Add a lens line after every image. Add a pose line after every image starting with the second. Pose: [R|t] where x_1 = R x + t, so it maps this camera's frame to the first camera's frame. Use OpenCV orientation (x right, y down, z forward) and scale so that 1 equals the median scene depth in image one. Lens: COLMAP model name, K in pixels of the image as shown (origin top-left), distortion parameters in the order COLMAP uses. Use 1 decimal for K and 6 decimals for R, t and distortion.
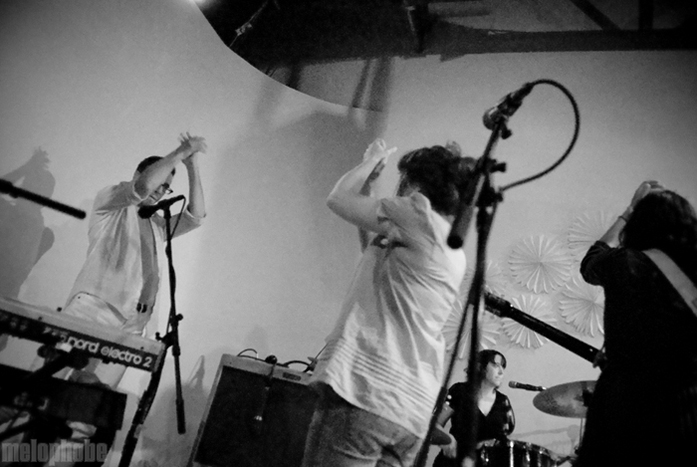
lens RADIAL K [[511.6, 0, 349.0], [0, 511.6, 230.2], [0, 0, 1]] dist [-0.011950, -0.055017]
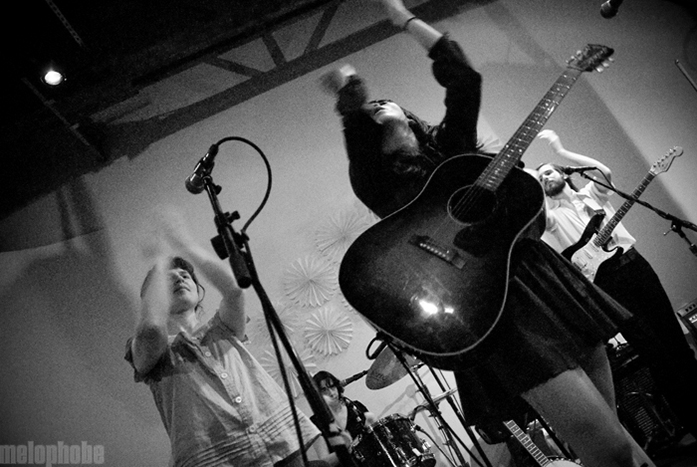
lens RADIAL K [[509.4, 0, 345.4], [0, 509.4, 234.3], [0, 0, 1]] dist [-0.043467, -0.007766]
pose [[0.764986, -0.463662, 0.447006, -0.021395], [0.514991, 0.857160, 0.007767, 0.016597], [-0.386757, 0.224263, 0.894497, -0.063092]]
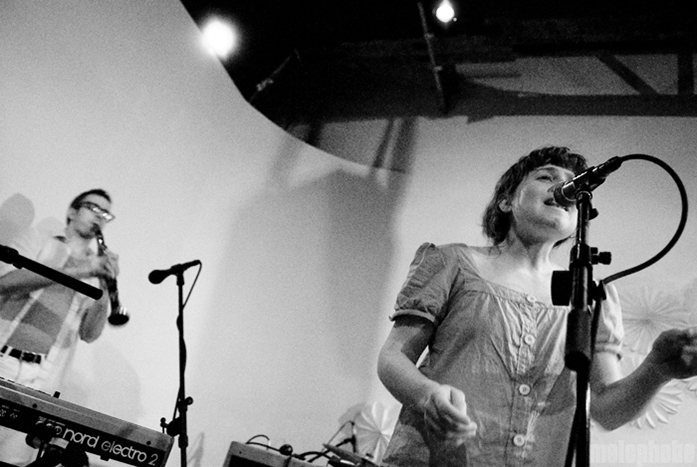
lens RADIAL K [[536.9, 0, 348.9], [0, 536.9, 230.4], [0, 0, 1]] dist [-0.002830, -0.050677]
pose [[0.999325, 0.031603, -0.018730, -0.038566], [-0.033518, 0.993061, -0.112725, -0.020532], [0.015037, 0.113277, 0.993450, 0.043582]]
